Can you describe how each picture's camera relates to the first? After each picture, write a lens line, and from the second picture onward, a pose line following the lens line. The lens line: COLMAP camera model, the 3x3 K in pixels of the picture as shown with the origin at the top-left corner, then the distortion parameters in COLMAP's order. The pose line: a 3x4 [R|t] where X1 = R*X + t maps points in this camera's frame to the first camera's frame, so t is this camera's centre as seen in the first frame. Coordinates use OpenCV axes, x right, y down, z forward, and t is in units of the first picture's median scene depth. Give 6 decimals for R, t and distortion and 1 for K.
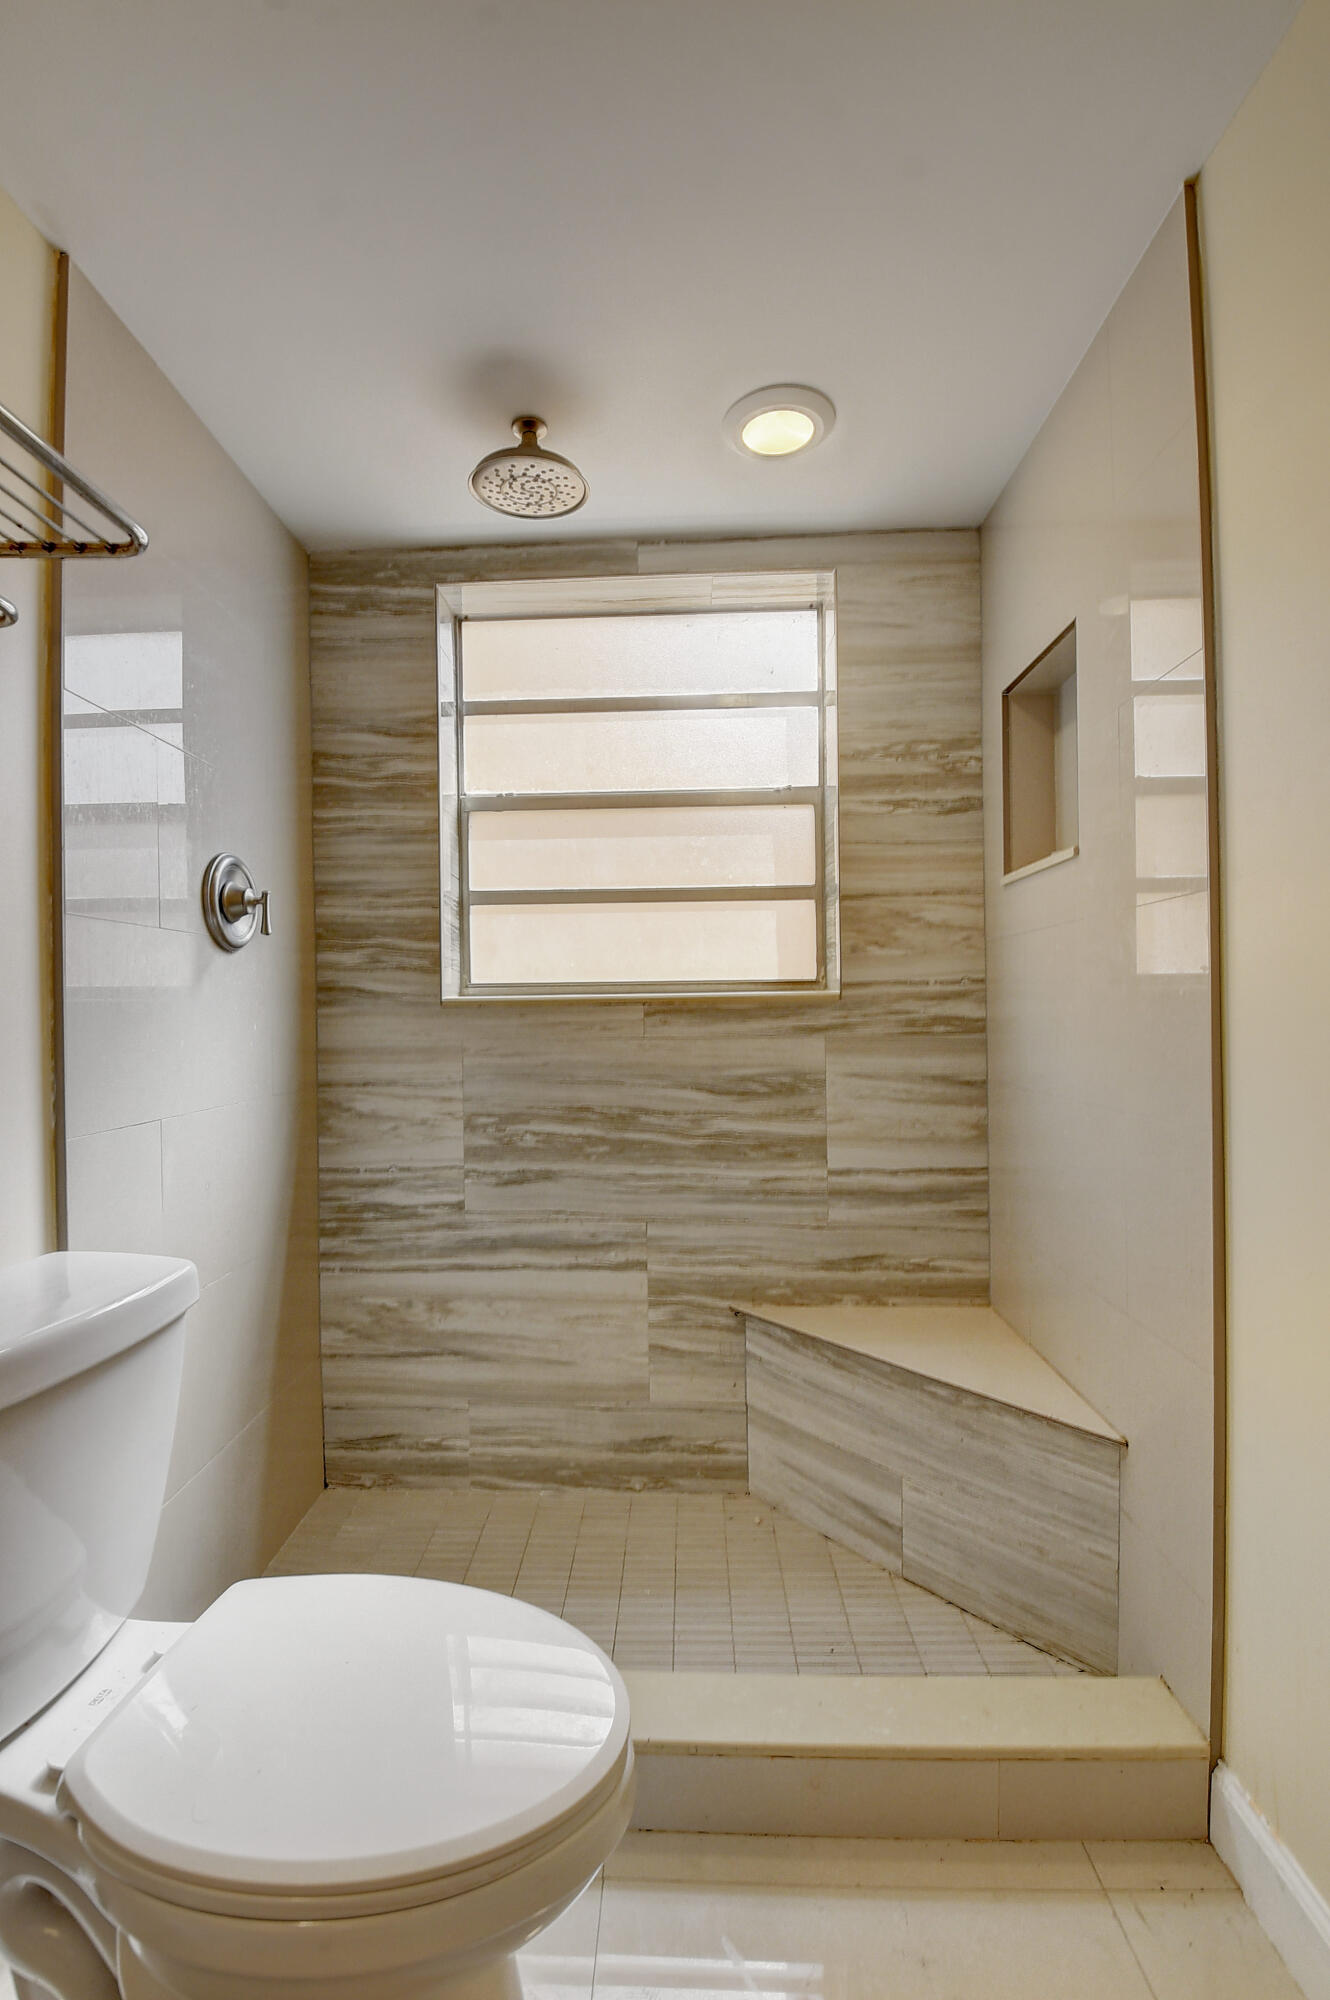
lens RADIAL K [[879.5, 0, 646.3], [0, 879.5, 1008.1], [0, 0, 1]] dist [0.018494, -0.034980]
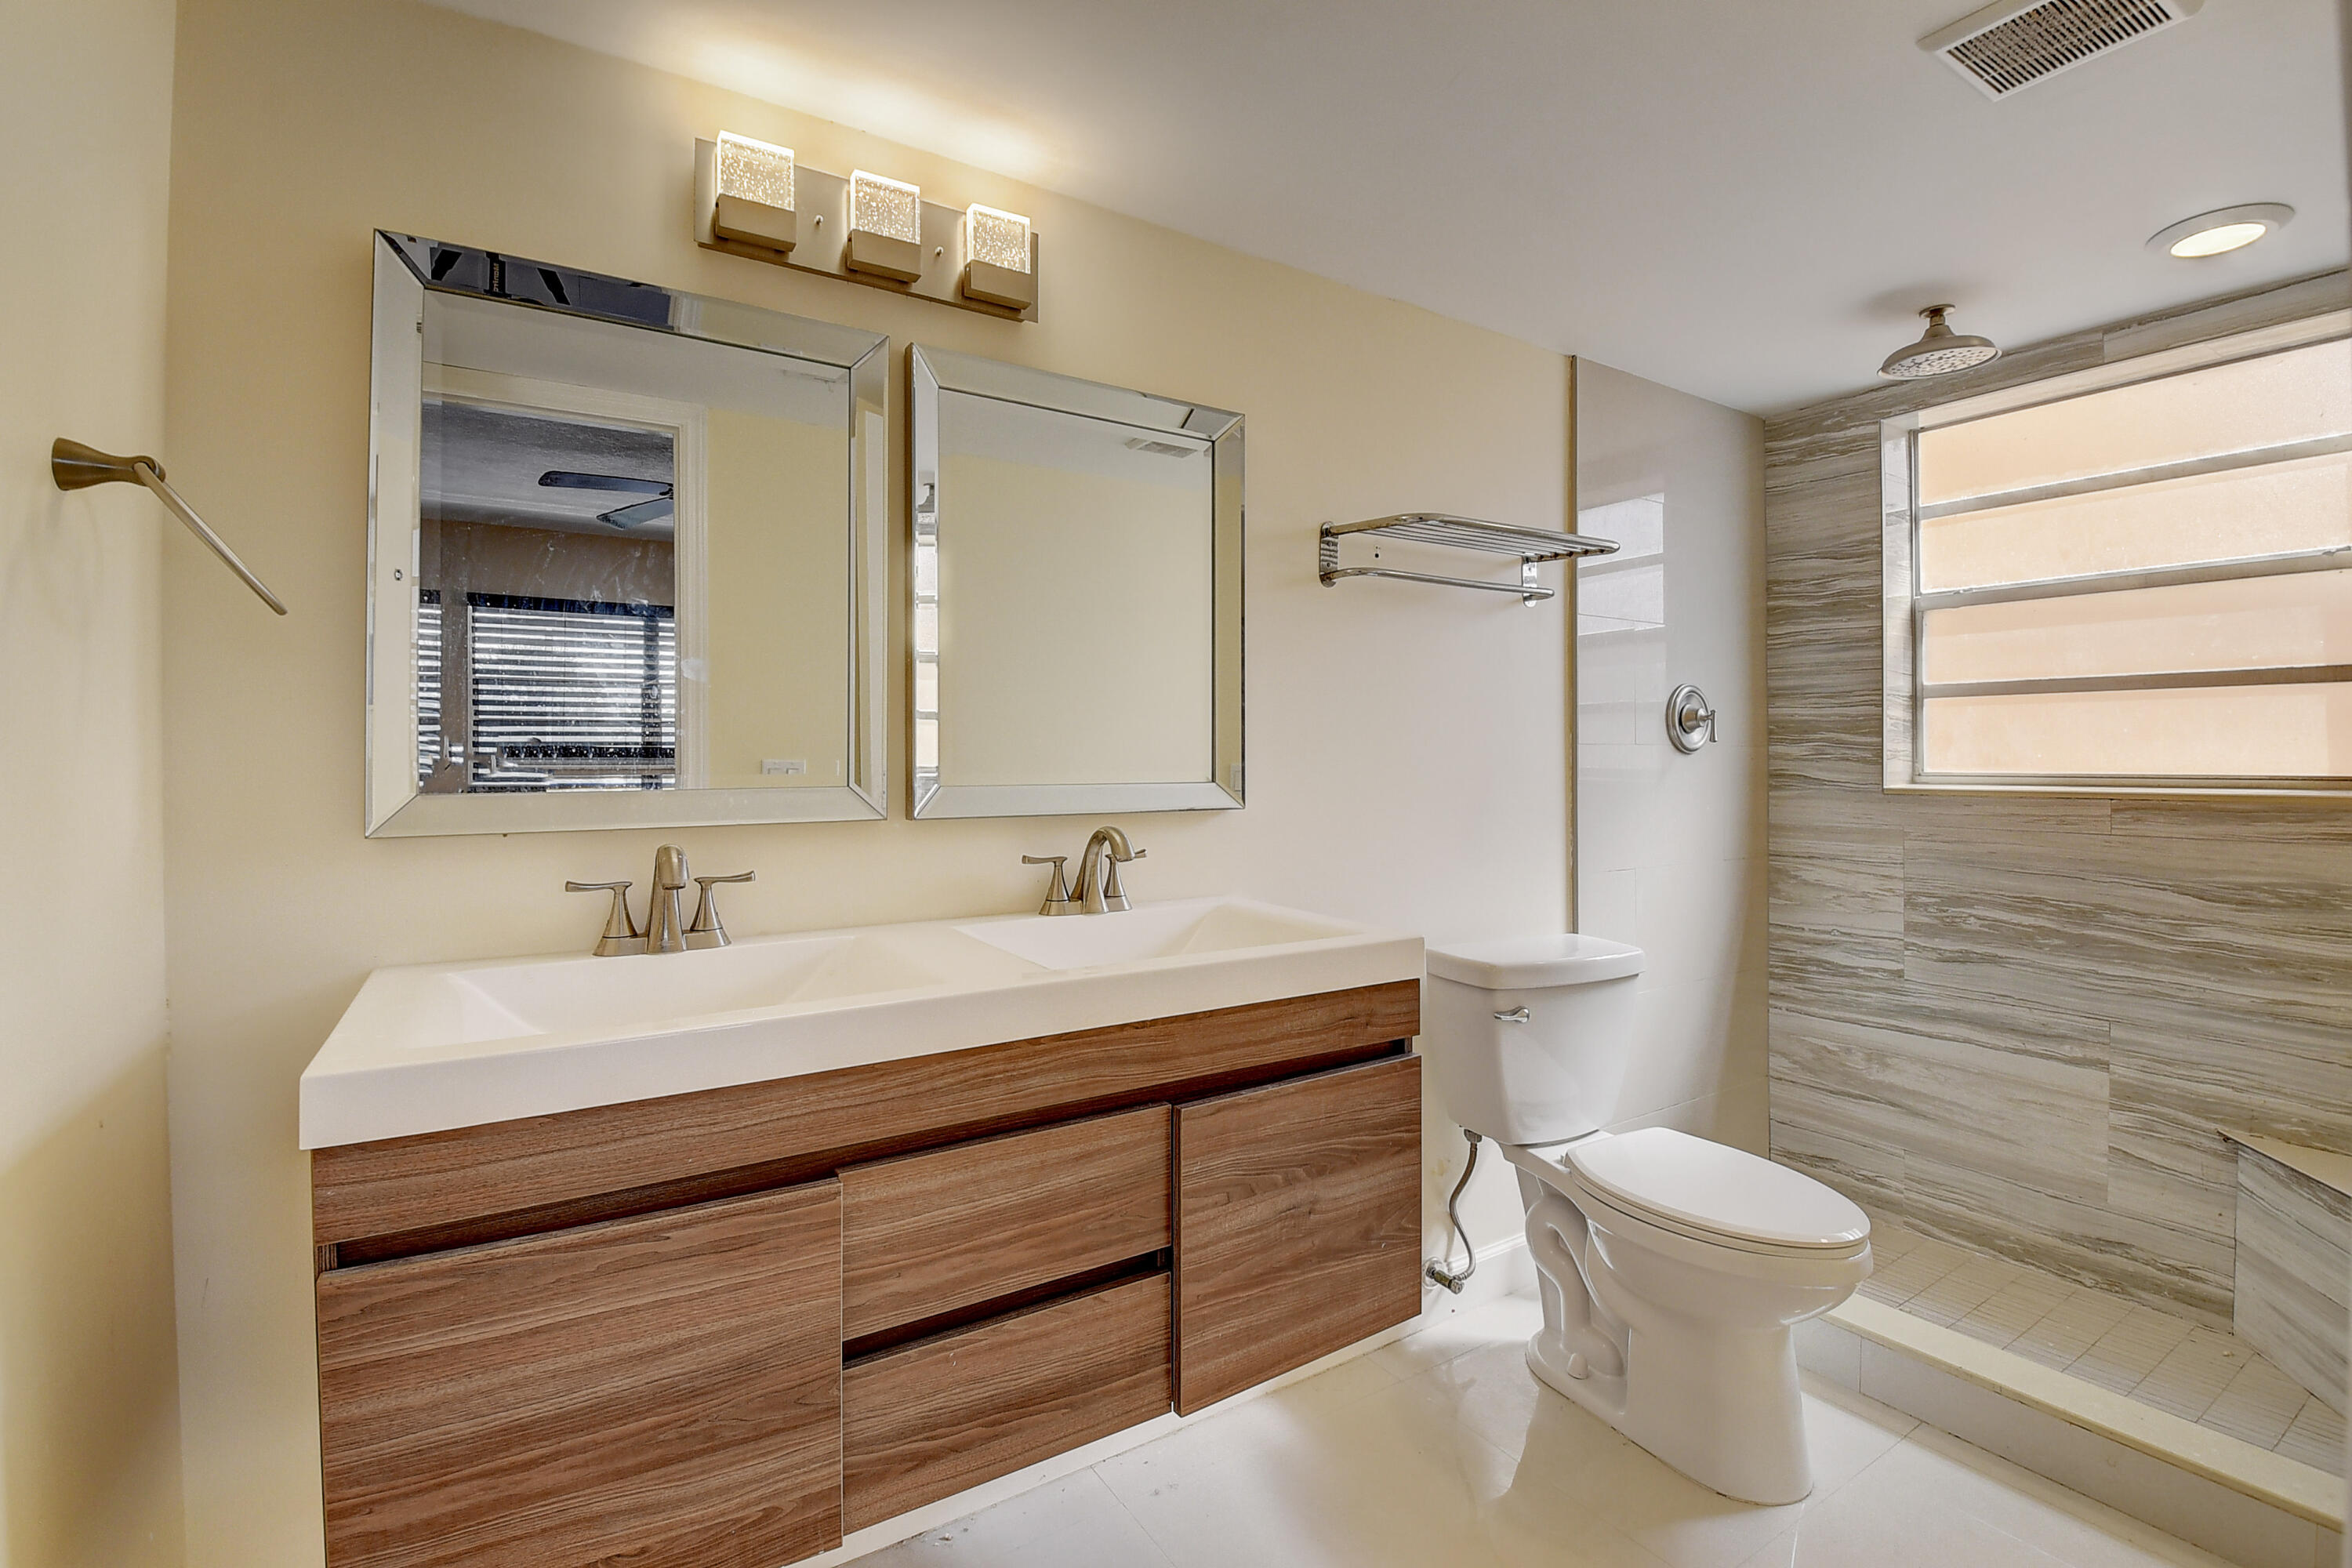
lens RADIAL K [[1042.6, 0, 1169.7], [0, 1042.6, 762.4], [0, 0, 1]] dist [0.023641, -0.022401]
pose [[0.568199, 0.012812, -0.822791, 0.356586], [-0.003229, 0.999906, 0.013340, -0.057875], [0.822885, -0.004923, 0.568187, -0.515953]]
